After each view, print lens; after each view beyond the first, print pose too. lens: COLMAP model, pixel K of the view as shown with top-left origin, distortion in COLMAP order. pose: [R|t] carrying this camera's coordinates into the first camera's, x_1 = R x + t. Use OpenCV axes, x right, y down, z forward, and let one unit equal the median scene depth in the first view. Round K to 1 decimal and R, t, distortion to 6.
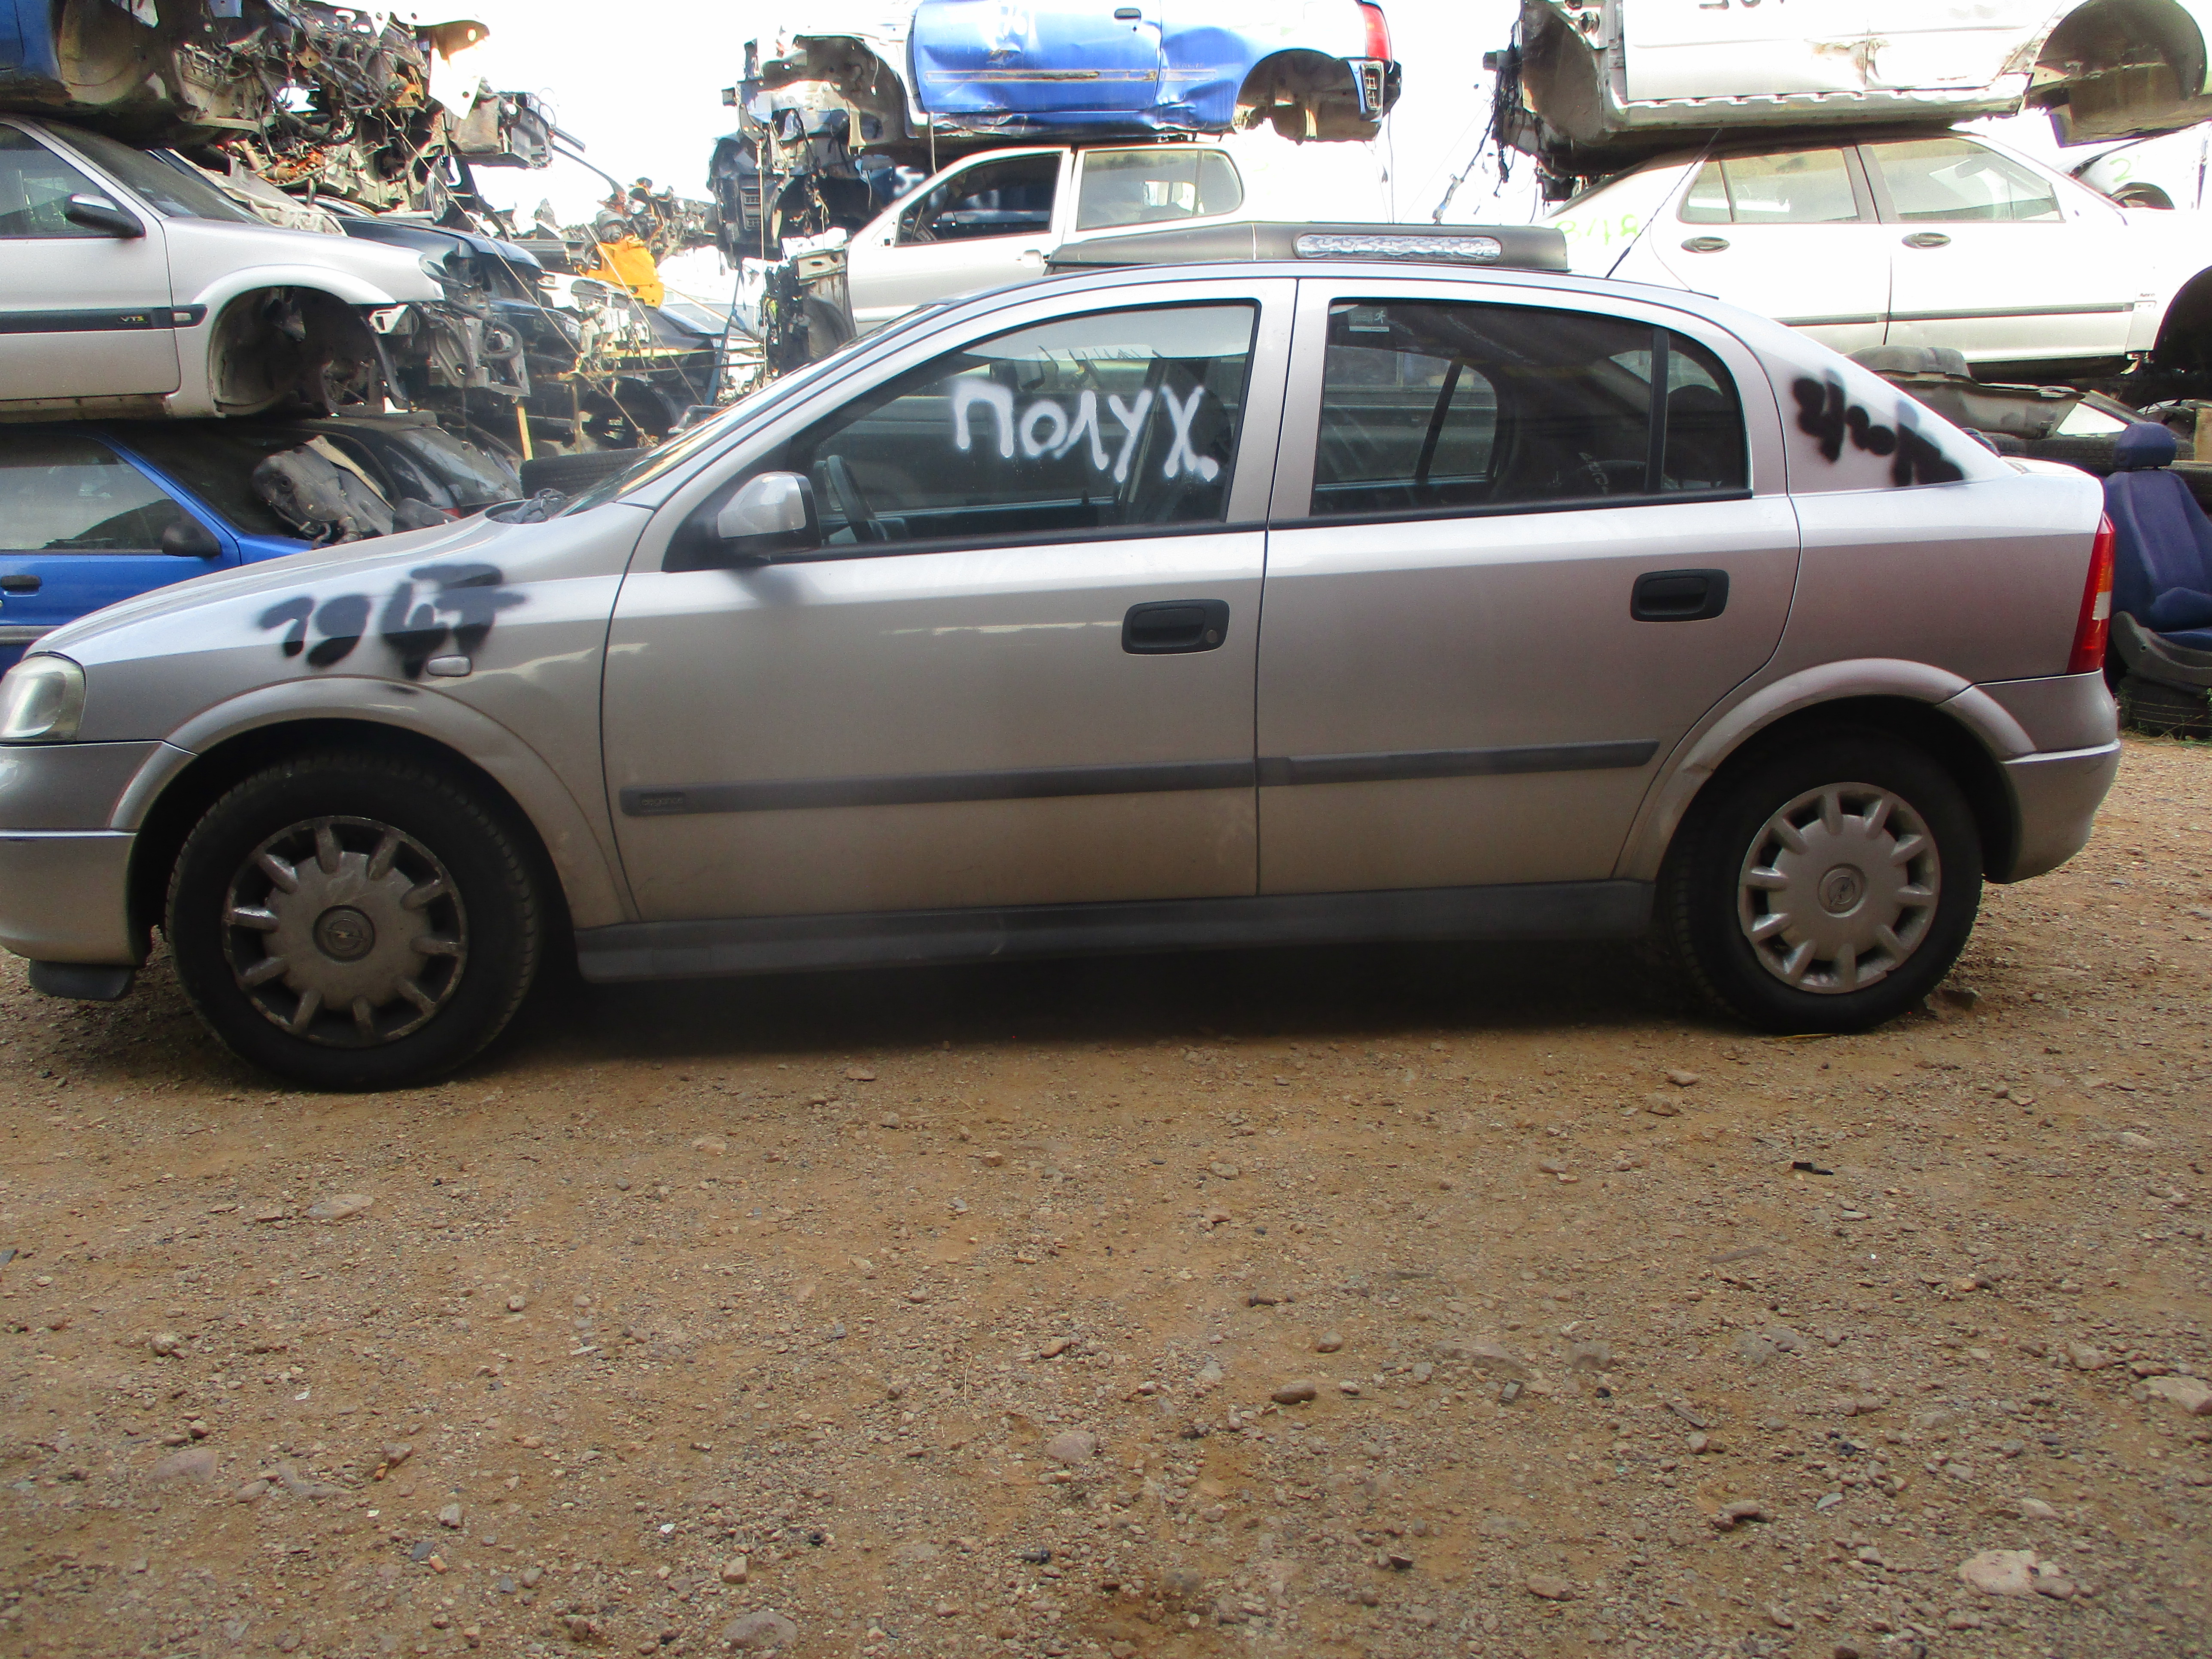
lens RADIAL K [[1816.9, 0, 1116.0], [0, 1816.9, 832.1], [0, 0, 1]] dist [-0.036188, 0.014096]
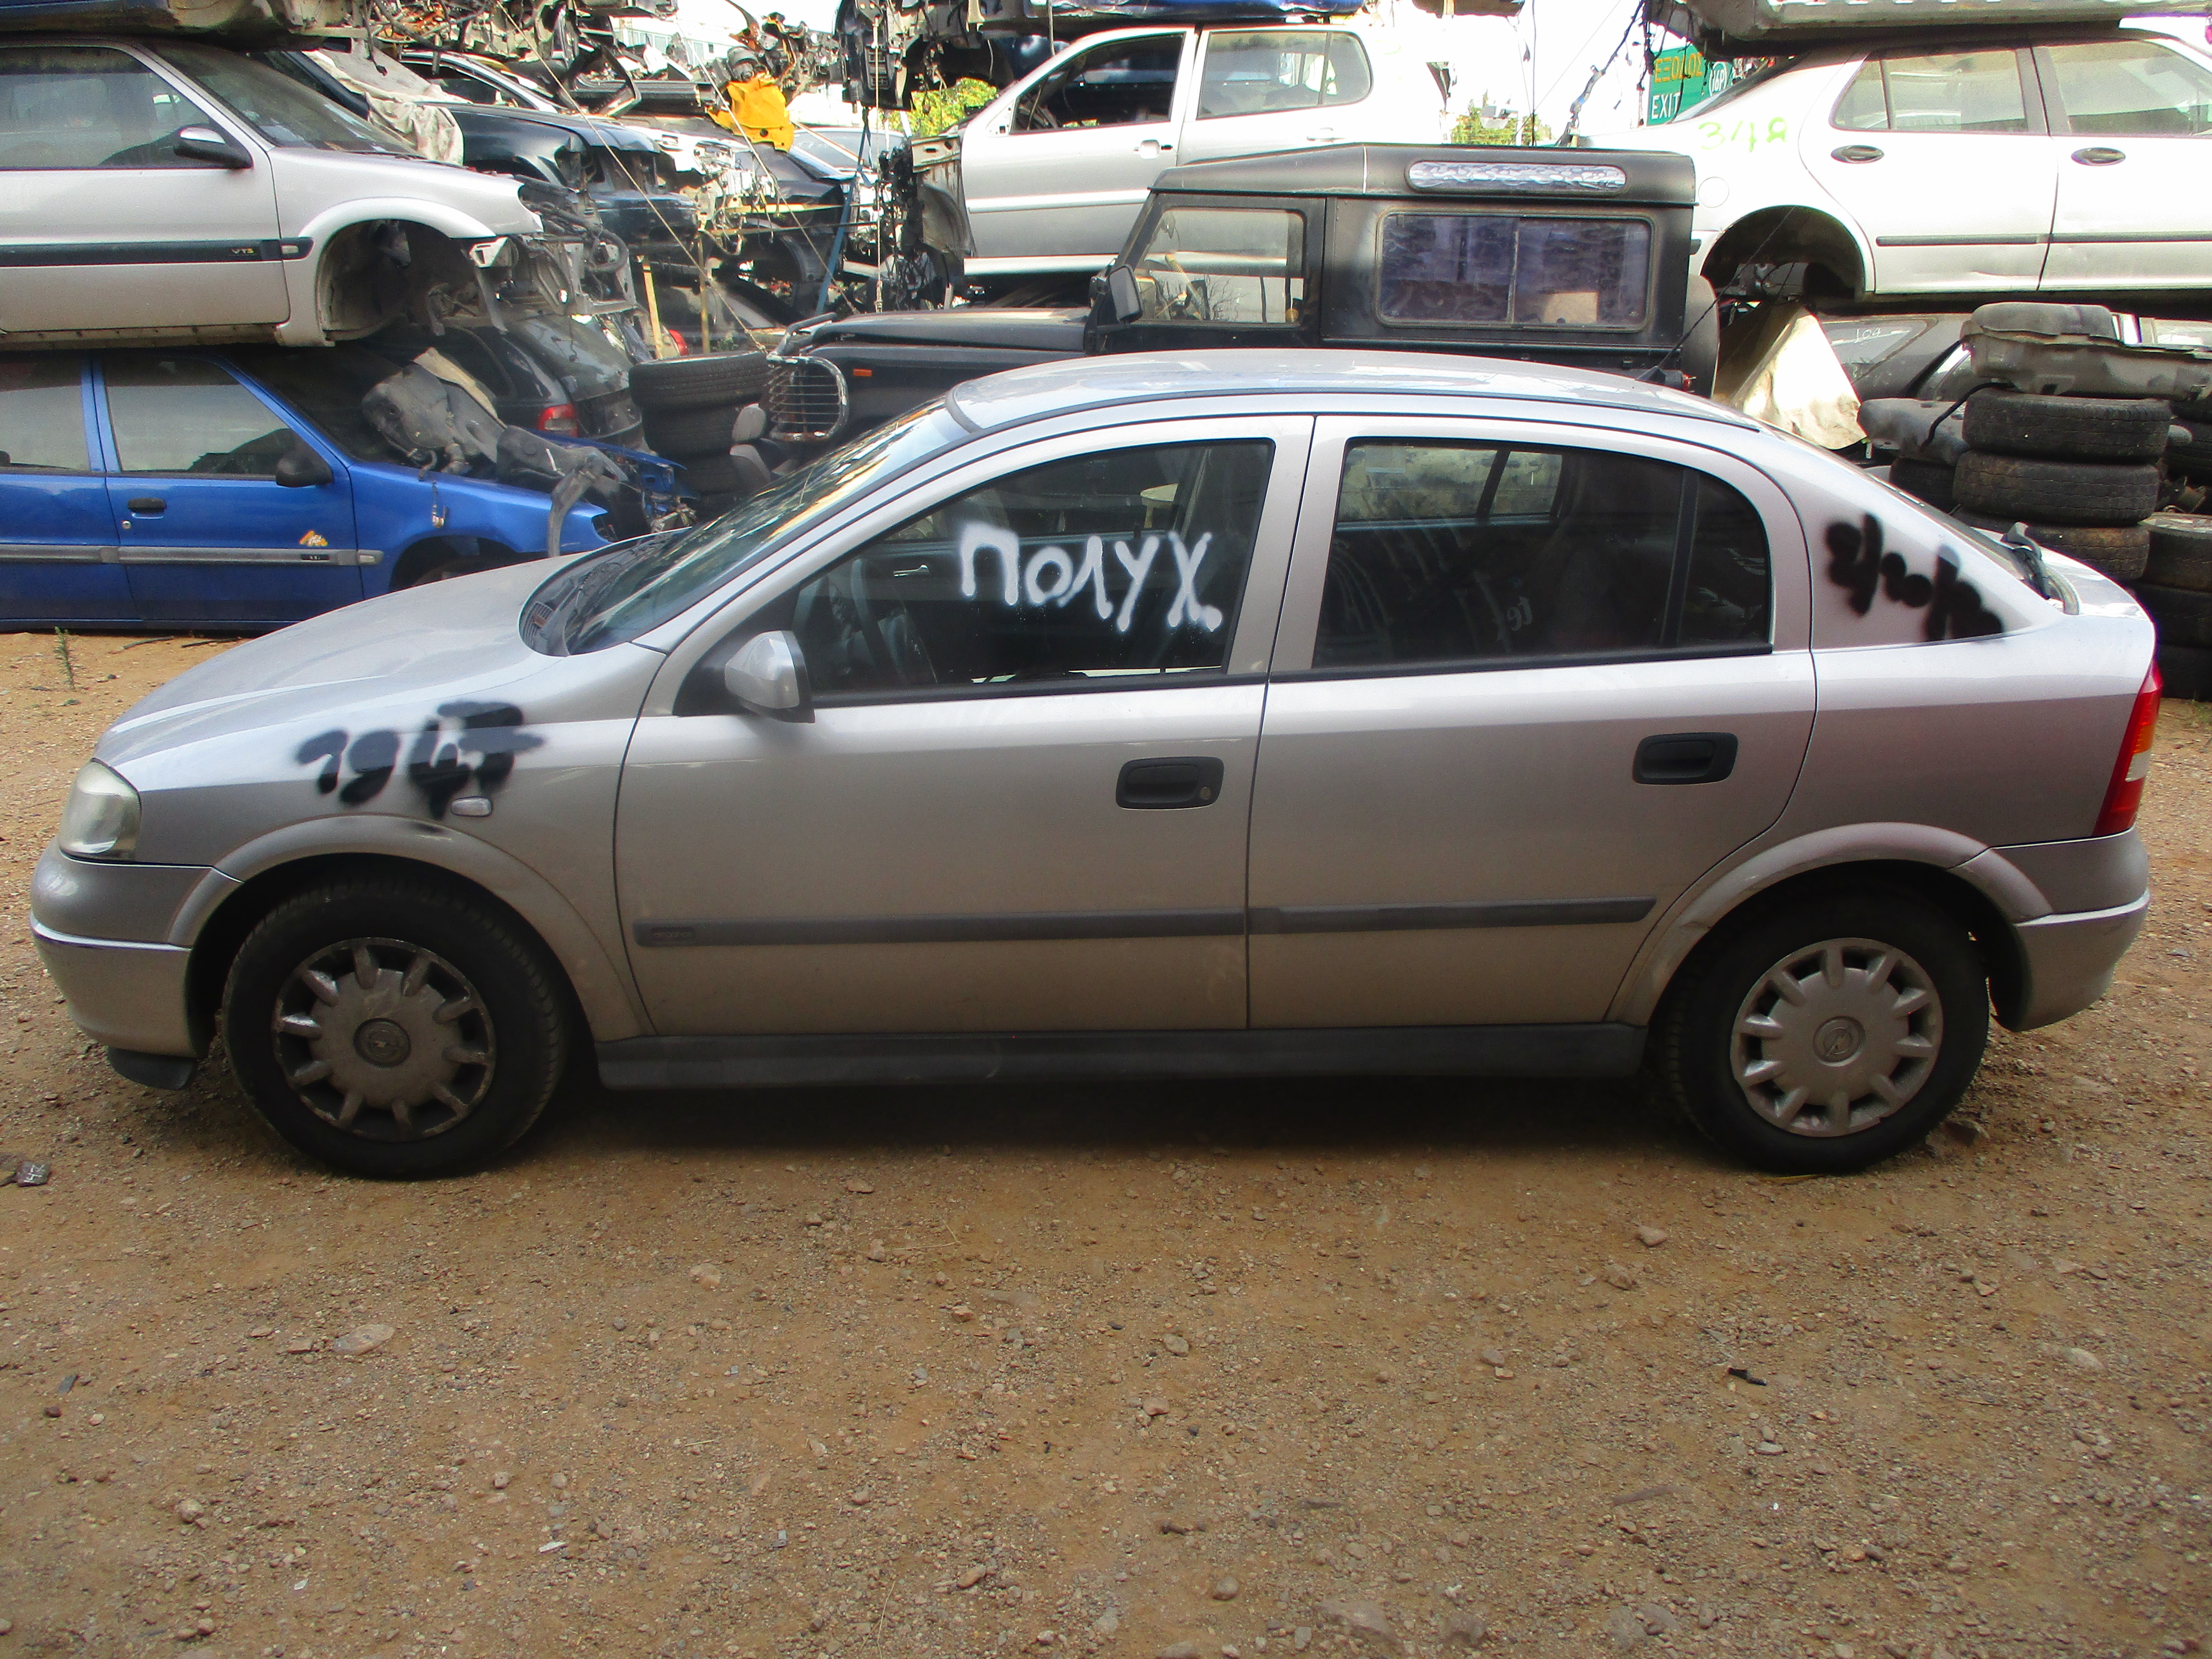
lens RADIAL K [[1816.9, 0, 1116.0], [0, 1816.9, 832.1], [0, 0, 1]] dist [-0.036188, 0.014096]
pose [[0.996030, 0.041971, -0.078503, 0.082057], [-0.032585, 0.992569, 0.117236, -0.199584], [0.082840, -0.114213, 0.989996, -0.010866]]
